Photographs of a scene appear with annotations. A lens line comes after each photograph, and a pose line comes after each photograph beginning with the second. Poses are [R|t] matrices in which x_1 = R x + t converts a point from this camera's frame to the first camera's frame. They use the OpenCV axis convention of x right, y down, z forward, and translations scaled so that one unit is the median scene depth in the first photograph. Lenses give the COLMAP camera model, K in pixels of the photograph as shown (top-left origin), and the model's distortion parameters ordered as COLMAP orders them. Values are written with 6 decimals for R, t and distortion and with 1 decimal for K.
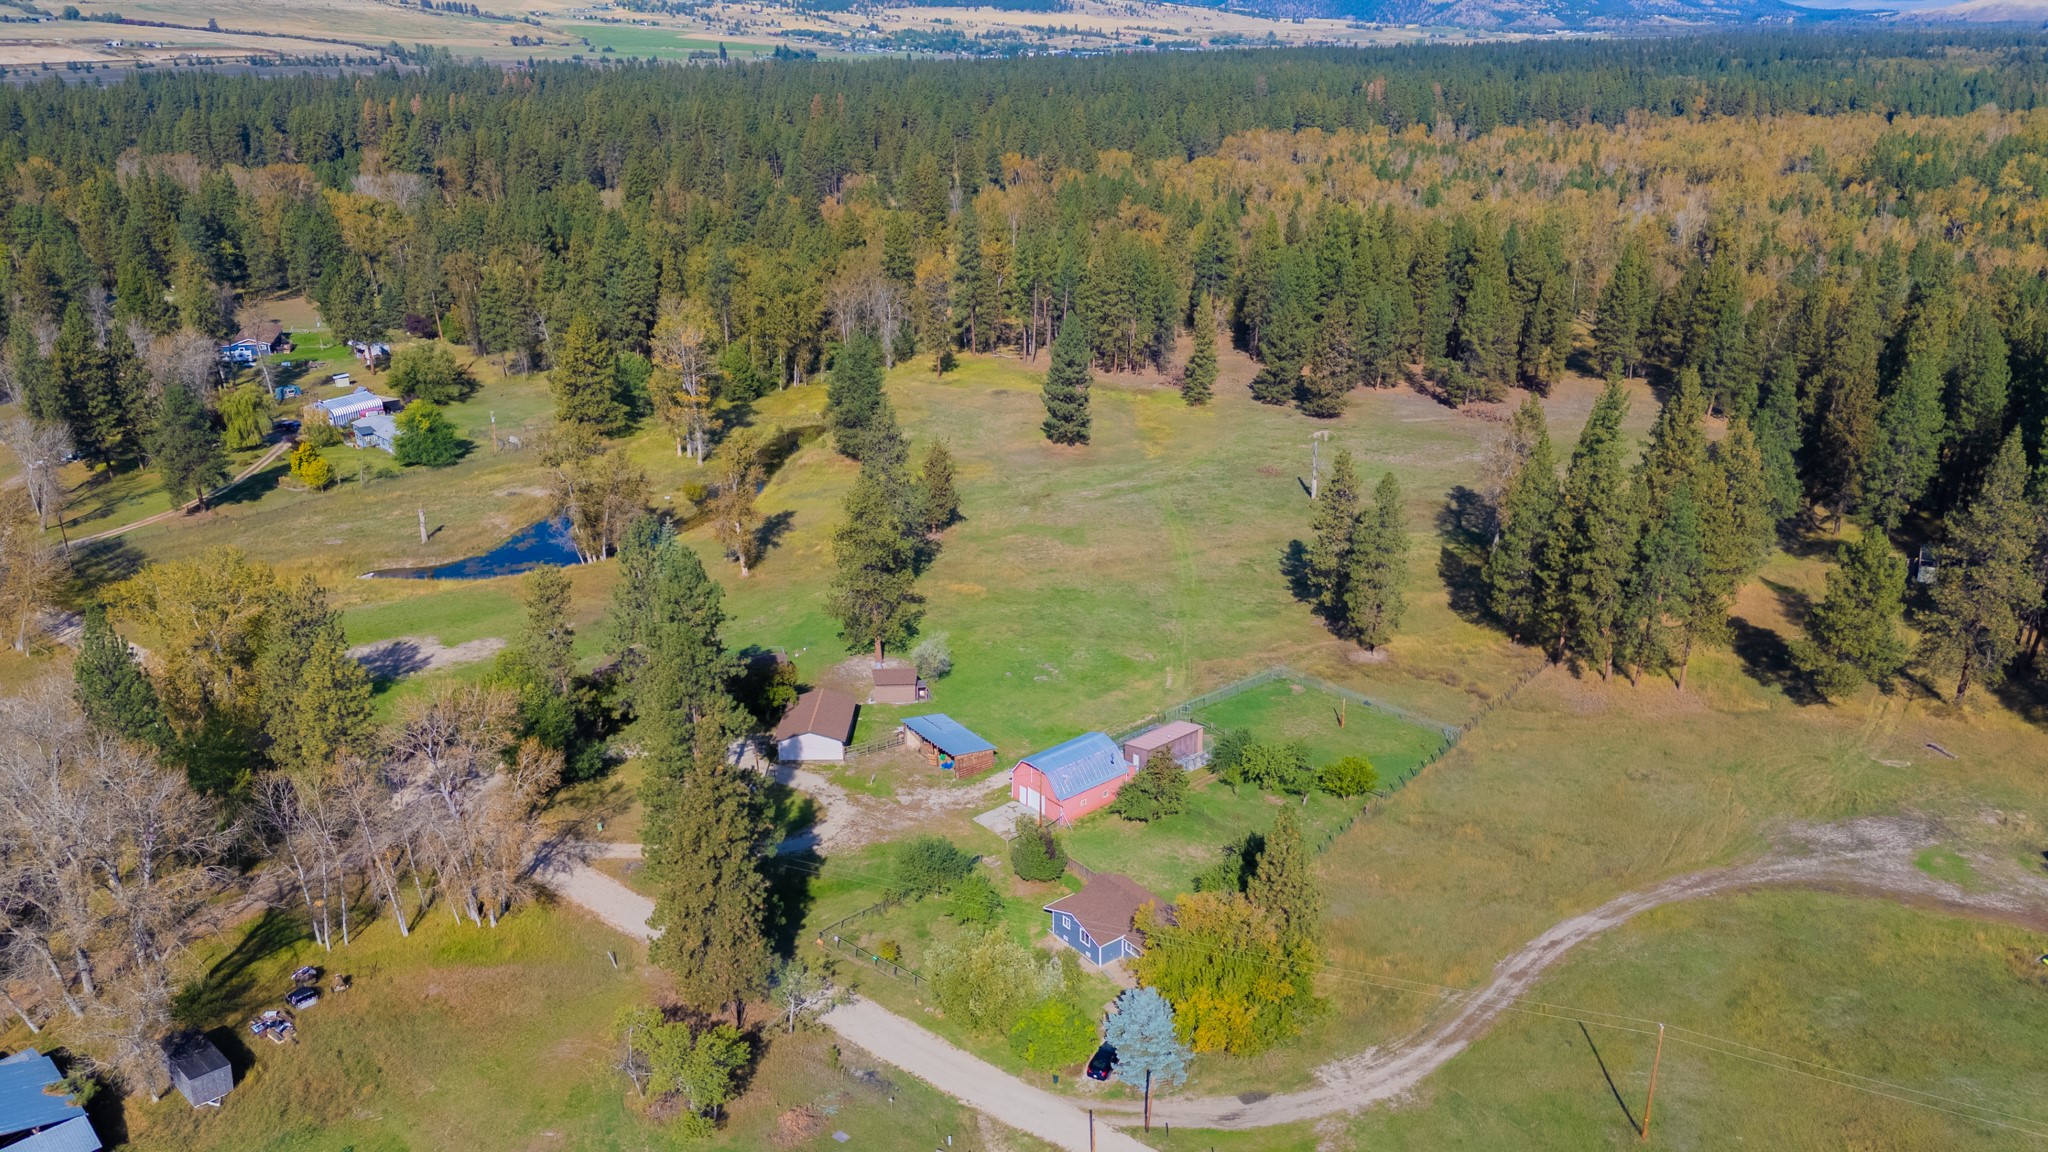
lens RADIAL K [[1511.3, 0, 1037.4], [0, 1511.3, 586.2], [0, 0, 1]] dist [0.077678, -0.069420]
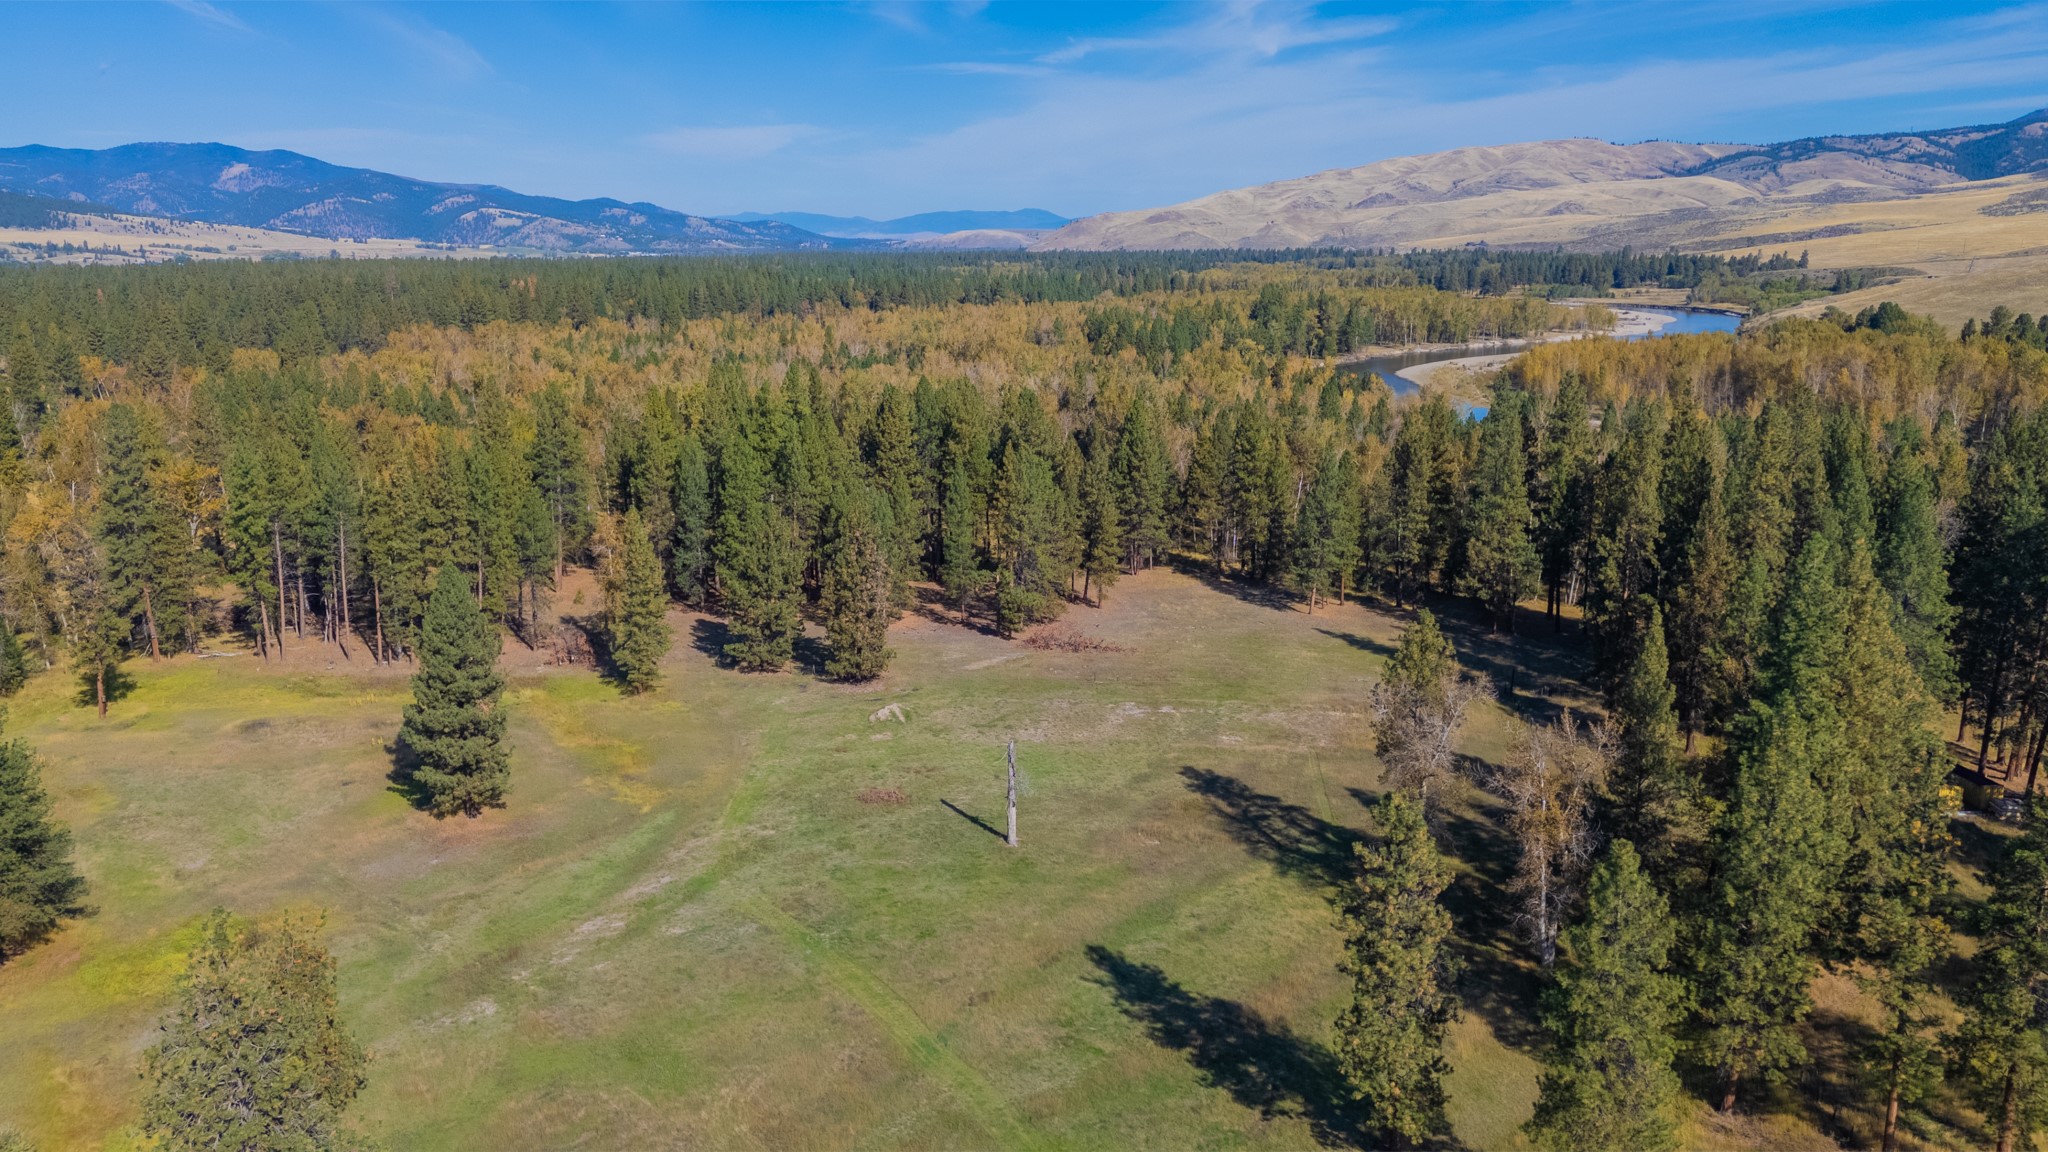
lens RADIAL K [[1511.3, 0, 1024.7], [0, 1511.3, 586.7], [0, 0, 1]] dist [0.077678, -0.069420]
pose [[0.844182, -0.124548, 0.521388, -0.035931], [0.193380, 0.977897, -0.079506, -0.040337], [-0.499961, 0.167943, 0.849608, 0.196298]]
